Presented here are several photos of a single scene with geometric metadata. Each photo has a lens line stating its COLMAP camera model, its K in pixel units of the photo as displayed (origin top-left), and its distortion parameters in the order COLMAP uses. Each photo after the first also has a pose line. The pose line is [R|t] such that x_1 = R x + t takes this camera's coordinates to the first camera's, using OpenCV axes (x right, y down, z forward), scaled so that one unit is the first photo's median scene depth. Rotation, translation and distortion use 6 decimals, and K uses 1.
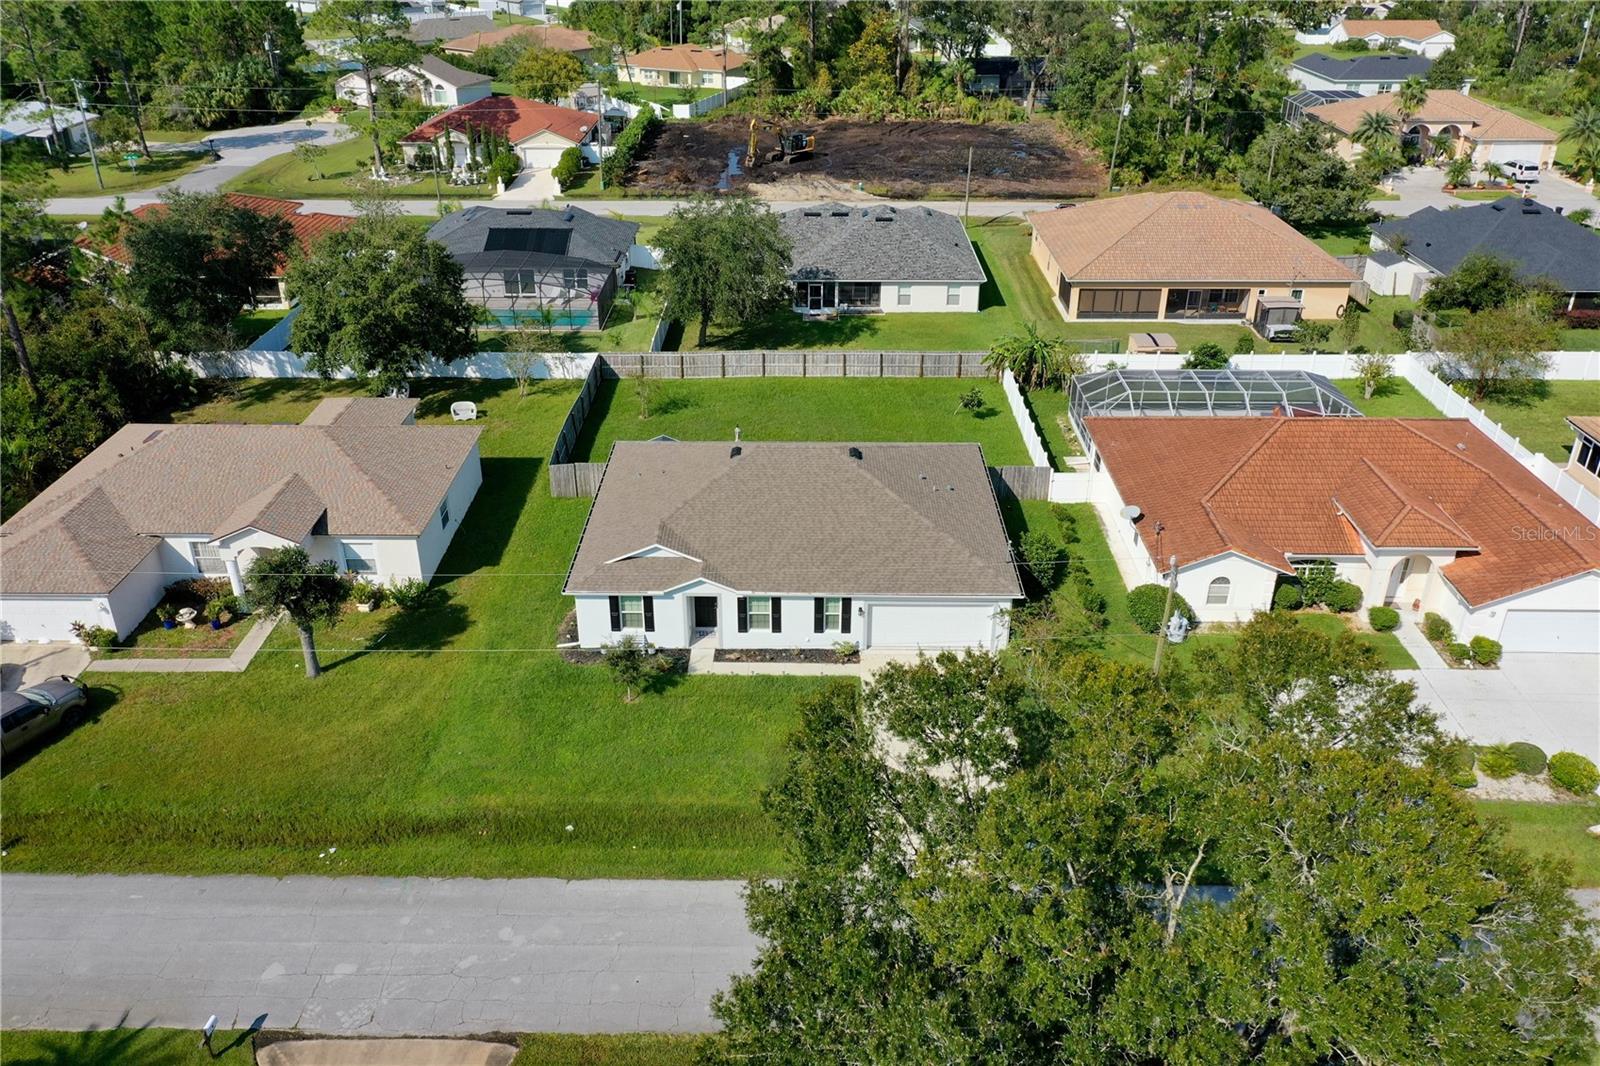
lens RADIAL K [[1265.2, 0, 793.6], [0, 1265.2, 532.2], [0, 0, 1]] dist [0.006069, -0.001004]
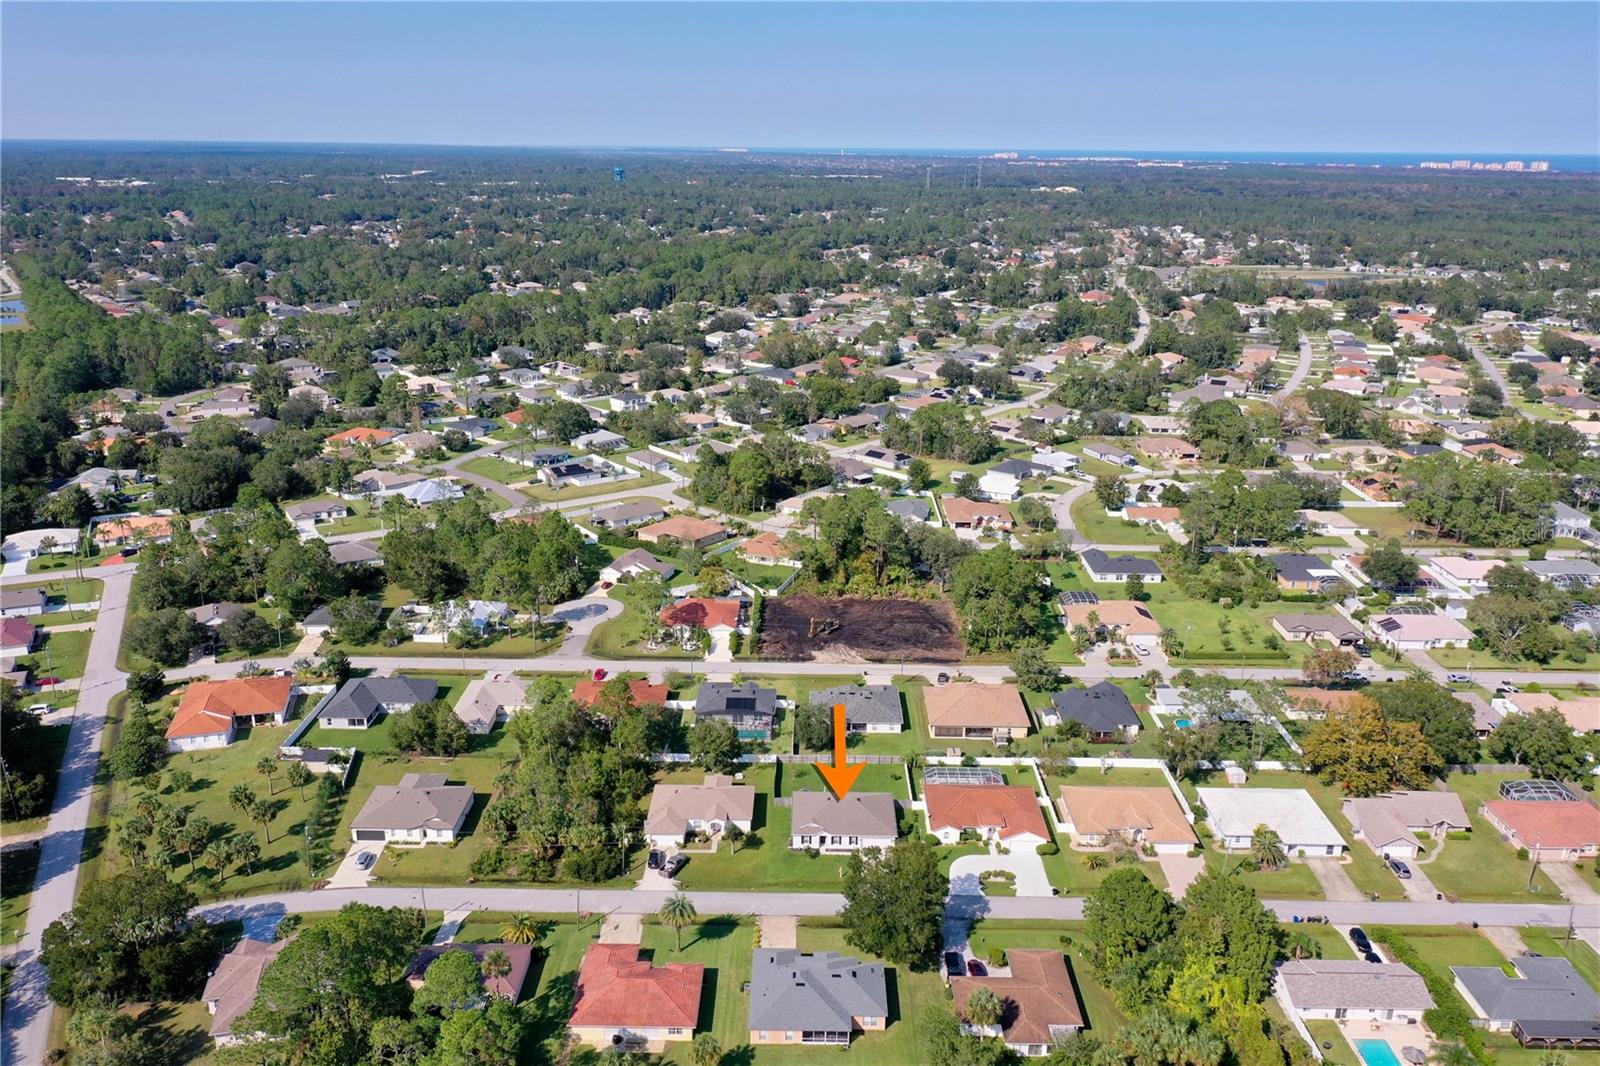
lens RADIAL K [[1265.2, 0, 789.6], [0, 1265.2, 542.2], [0, 0, 1]] dist [0.006069, -0.001004]
pose [[0.999955, 0.009150, -0.002370, -0.180933], [-0.009418, 0.985611, -0.168768, -0.201639], [0.000791, 0.168783, 0.985653, -3.336921]]
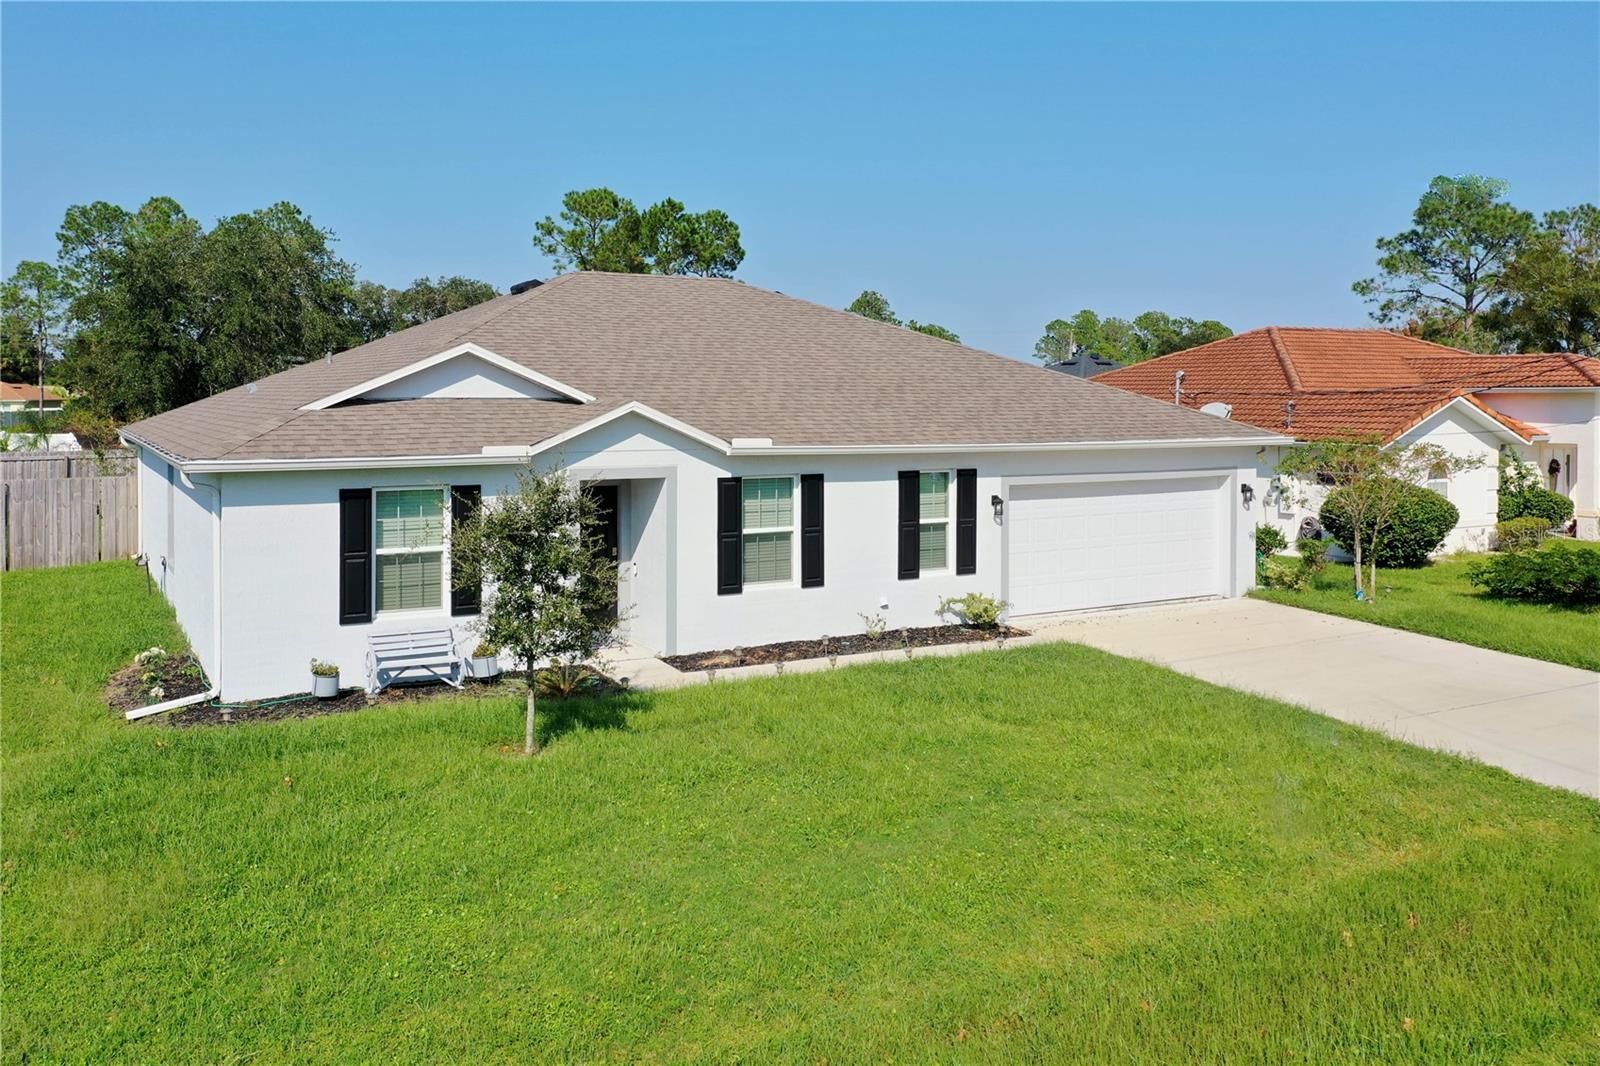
lens RADIAL K [[1265.2, 0, 804.5], [0, 1265.2, 528.8], [0, 0, 1]] dist [0.006069, -0.001004]
pose [[0.860922, -0.049066, 0.506365, -0.198511], [0.260039, 0.897929, -0.355111, 0.191212], [-0.437256, 0.437398, 0.785806, 0.698146]]
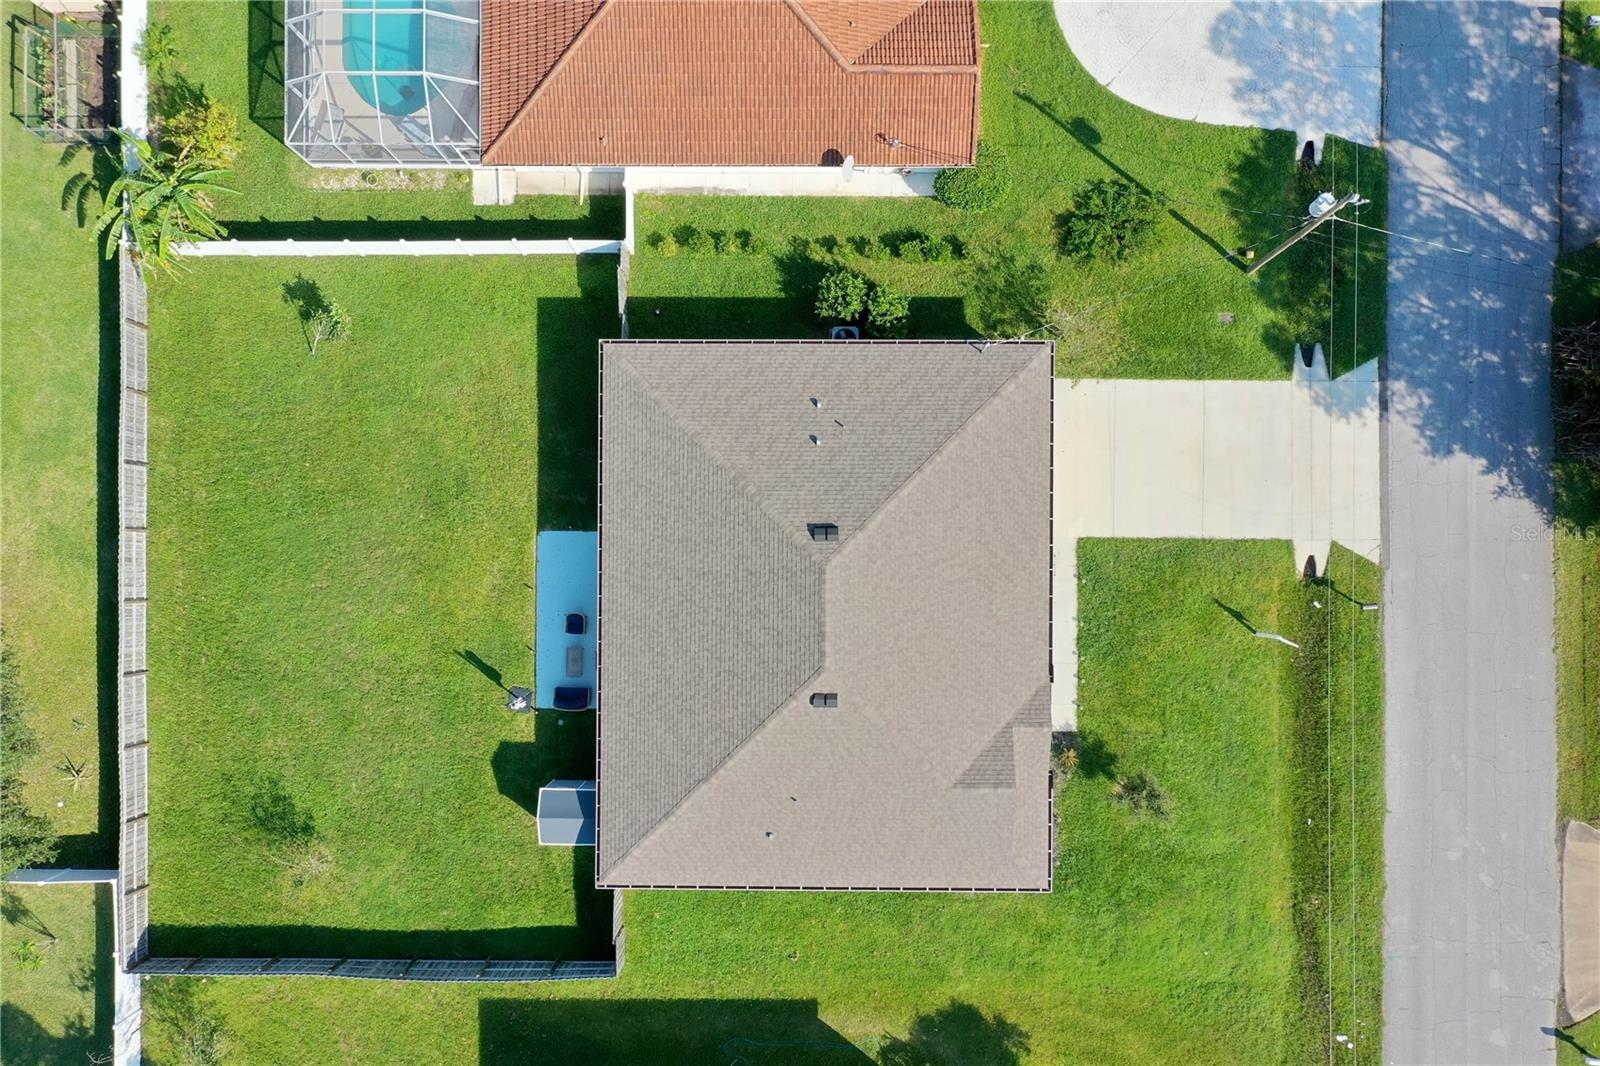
lens RADIAL K [[1265.2, 0, 804.9], [0, 1265.2, 520.9], [0, 0, 1]] dist [0.006069, -0.001004]
pose [[-0.003448, -0.999924, 0.011800, 0.052266], [0.463887, 0.008854, 0.885850, -0.749981], [-0.885888, 0.008528, 0.463821, 0.734793]]
